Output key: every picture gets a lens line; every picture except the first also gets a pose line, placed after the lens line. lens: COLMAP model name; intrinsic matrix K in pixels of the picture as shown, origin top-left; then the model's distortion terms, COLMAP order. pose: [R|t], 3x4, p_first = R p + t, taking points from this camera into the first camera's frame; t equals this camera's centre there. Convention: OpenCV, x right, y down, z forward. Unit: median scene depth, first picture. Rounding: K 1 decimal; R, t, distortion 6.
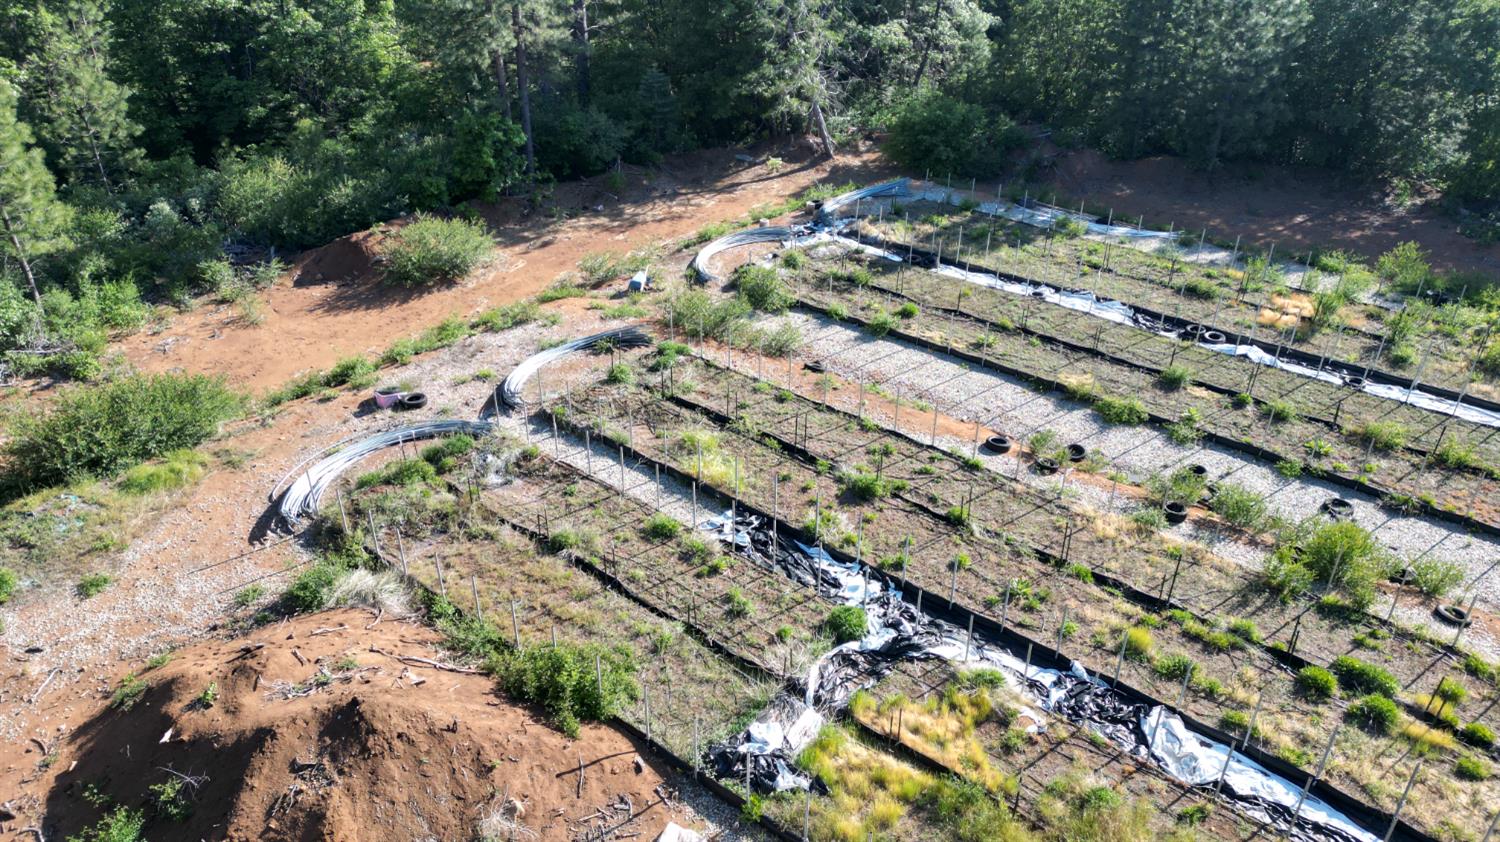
lens RADIAL K [[1047.9, 0, 739.2], [0, 1047.9, 422.8], [0, 0, 1]] dist [0.063348, -0.065073]
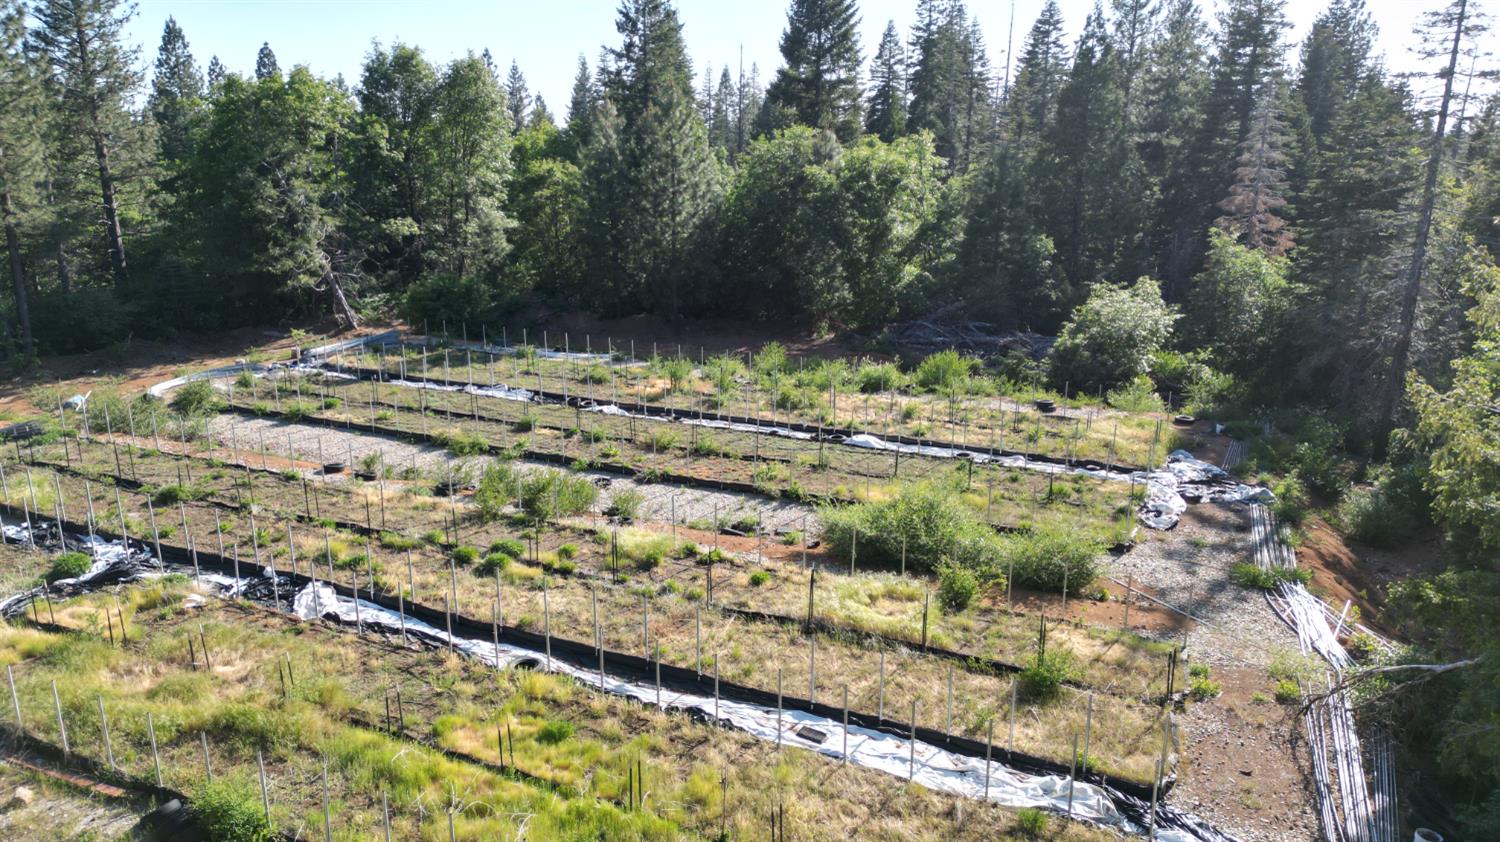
lens RADIAL K [[1042.4, 0, 746.6], [0, 1042.4, 417.1], [0, 0, 1]] dist [0.098743, -0.101493]
pose [[0.971025, -0.066961, 0.229404, 0.357311], [0.124753, 0.960795, -0.247606, 0.263096], [-0.203830, 0.269051, 0.941310, -0.178690]]
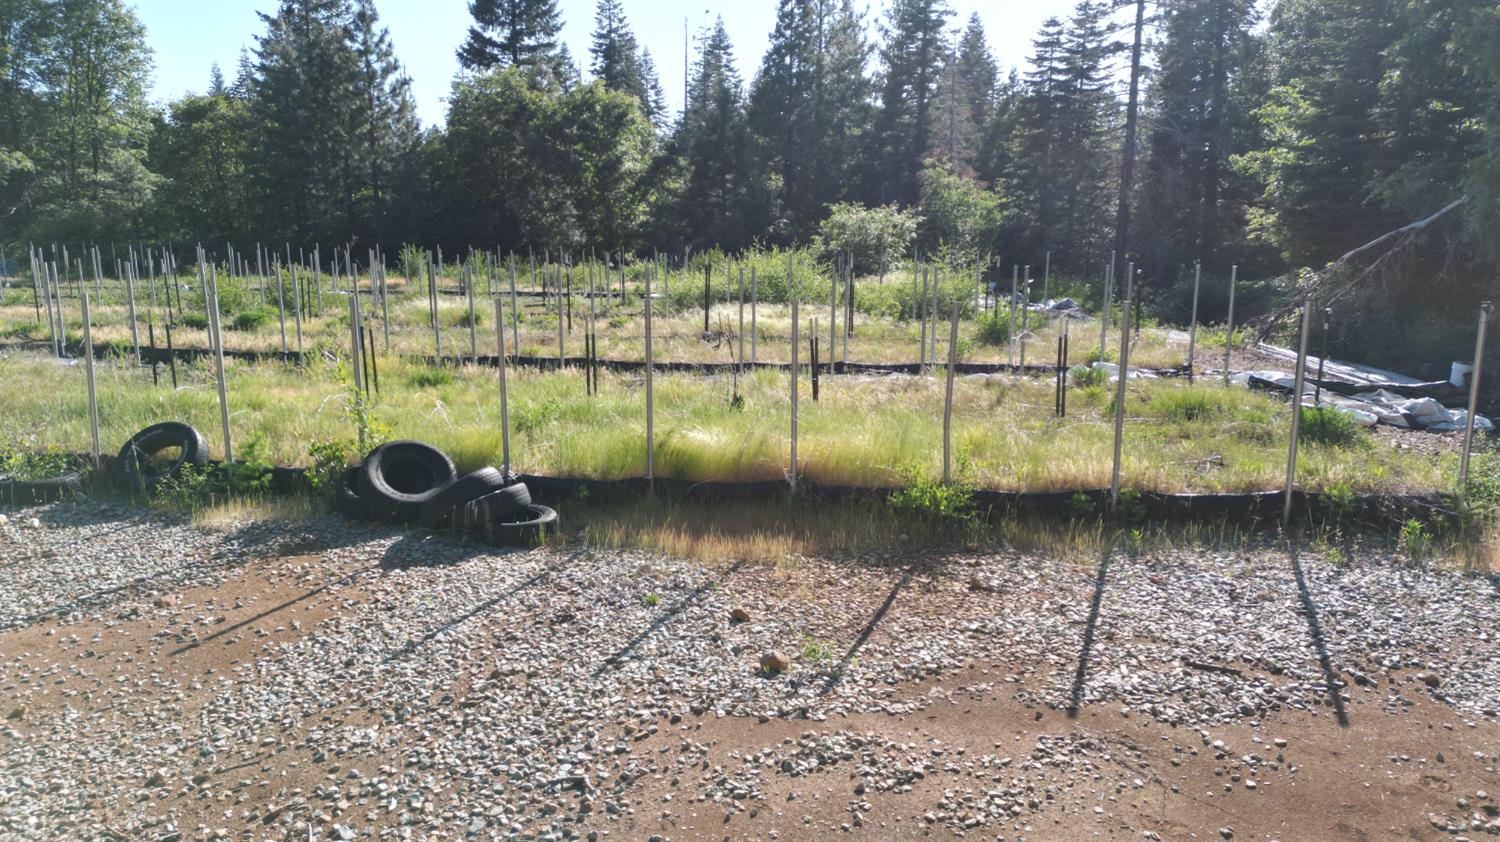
lens RADIAL K [[1042.4, 0, 746.6], [0, 1042.4, 417.1], [0, 0, 1]] dist [0.098743, -0.101493]
pose [[0.846092, -0.102005, 0.523185, 0.274758], [0.272795, 0.926105, -0.260601, 0.411638], [-0.457942, 0.363215, 0.811397, 0.040330]]
